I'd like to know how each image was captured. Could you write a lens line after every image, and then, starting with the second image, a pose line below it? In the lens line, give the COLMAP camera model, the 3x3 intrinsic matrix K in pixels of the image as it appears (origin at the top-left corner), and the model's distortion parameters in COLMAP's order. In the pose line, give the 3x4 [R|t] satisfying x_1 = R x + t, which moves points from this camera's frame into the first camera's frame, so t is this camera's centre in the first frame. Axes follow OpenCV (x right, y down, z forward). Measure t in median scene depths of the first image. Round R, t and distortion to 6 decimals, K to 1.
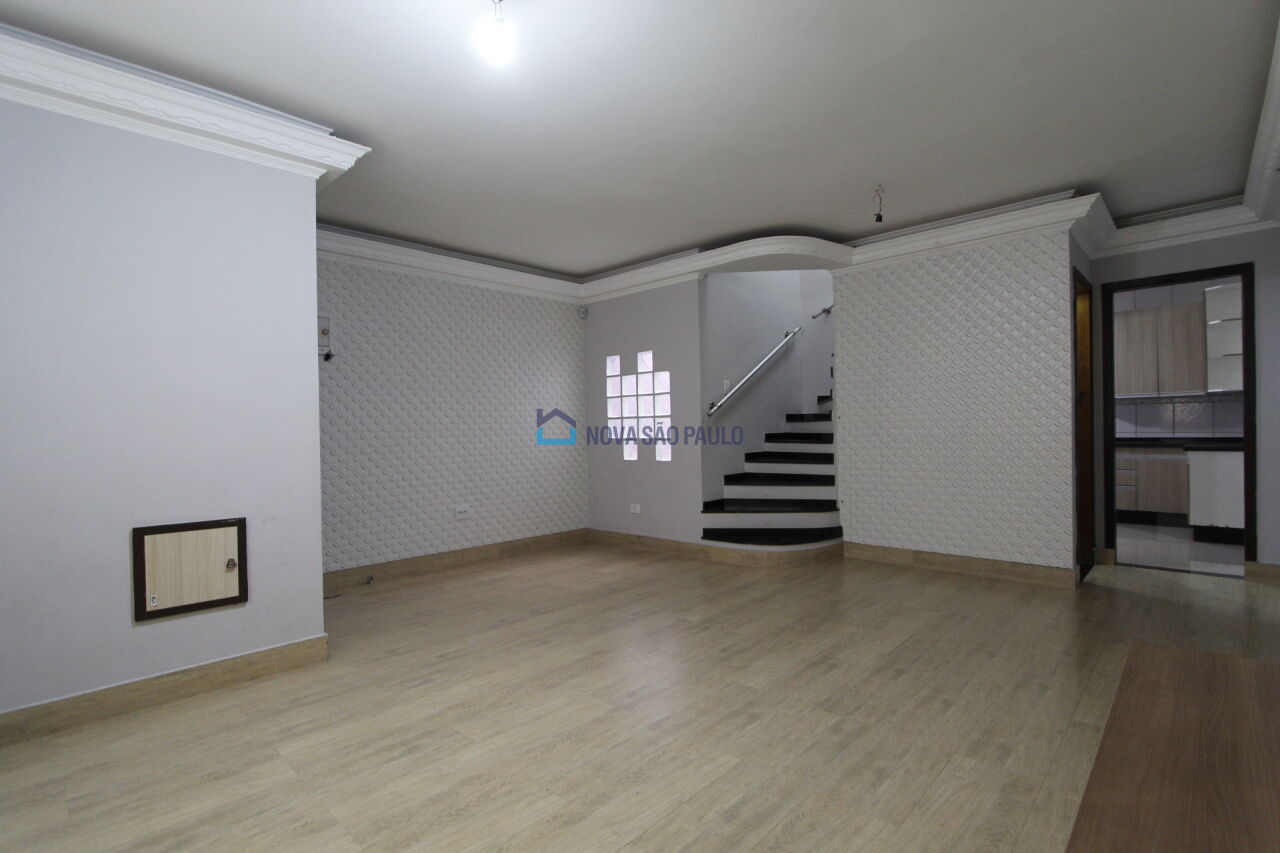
lens RADIAL K [[594.4, 0, 646.1], [0, 594.4, 431.3], [0, 0, 1]] dist [-0.014747, 0.001076]
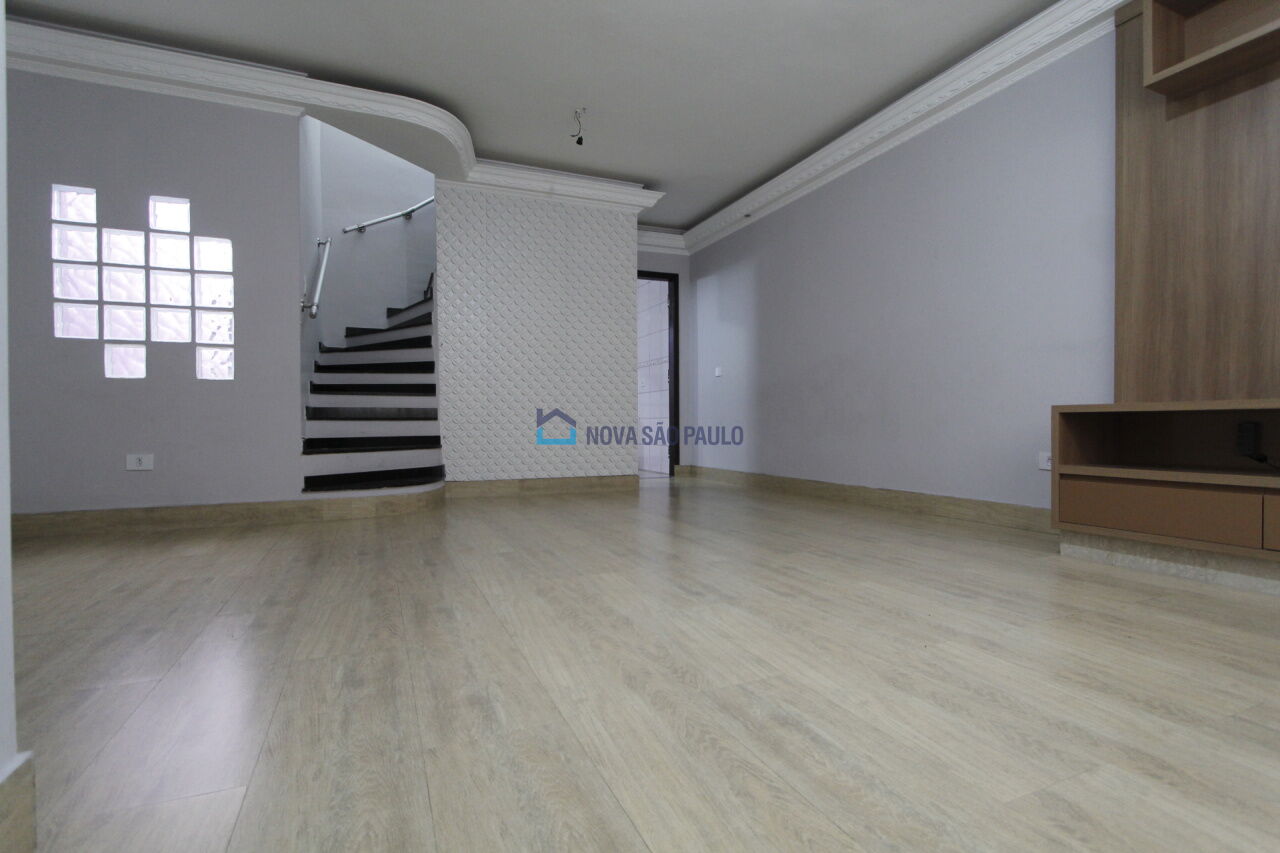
lens RADIAL K [[594.4, 0, 640.5], [0, 594.4, 423.4], [0, 0, 1]] dist [-0.014747, 0.001076]
pose [[0.416332, 0.013160, 0.909118, -0.394830], [-0.000683, 0.999899, -0.014162, 0.118006], [-0.909213, 0.005275, 0.416299, 0.378761]]
